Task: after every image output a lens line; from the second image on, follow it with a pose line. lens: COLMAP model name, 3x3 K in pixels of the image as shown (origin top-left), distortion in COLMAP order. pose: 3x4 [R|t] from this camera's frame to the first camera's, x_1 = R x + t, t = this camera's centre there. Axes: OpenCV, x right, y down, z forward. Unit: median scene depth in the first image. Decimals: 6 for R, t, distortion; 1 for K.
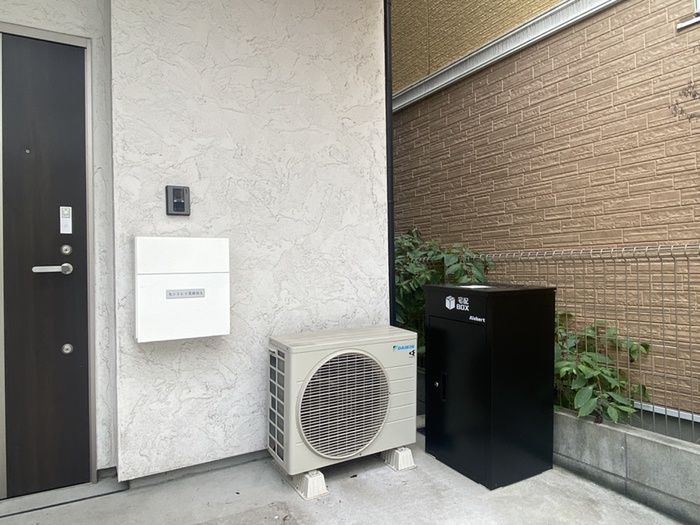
lens RADIAL K [[451.3, 0, 347.5], [0, 451.3, 266.3], [0, 0, 1]] dist [0.051615, -0.042434]
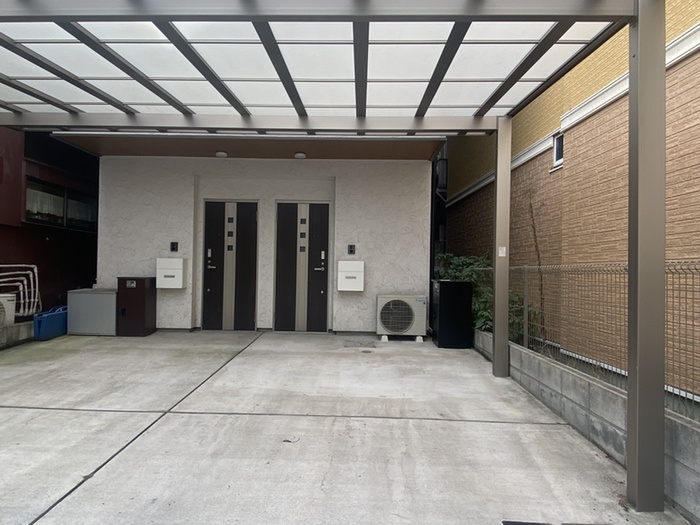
lens RADIAL K [[451.3, 0, 346.7], [0, 451.3, 263.1], [0, 0, 1]] dist [0.051615, -0.042434]
pose [[0.858288, 0.023944, -0.512610, 1.242687], [-0.030131, 0.999539, -0.003761, -0.032525], [0.512283, 0.018674, 0.858613, -1.769781]]
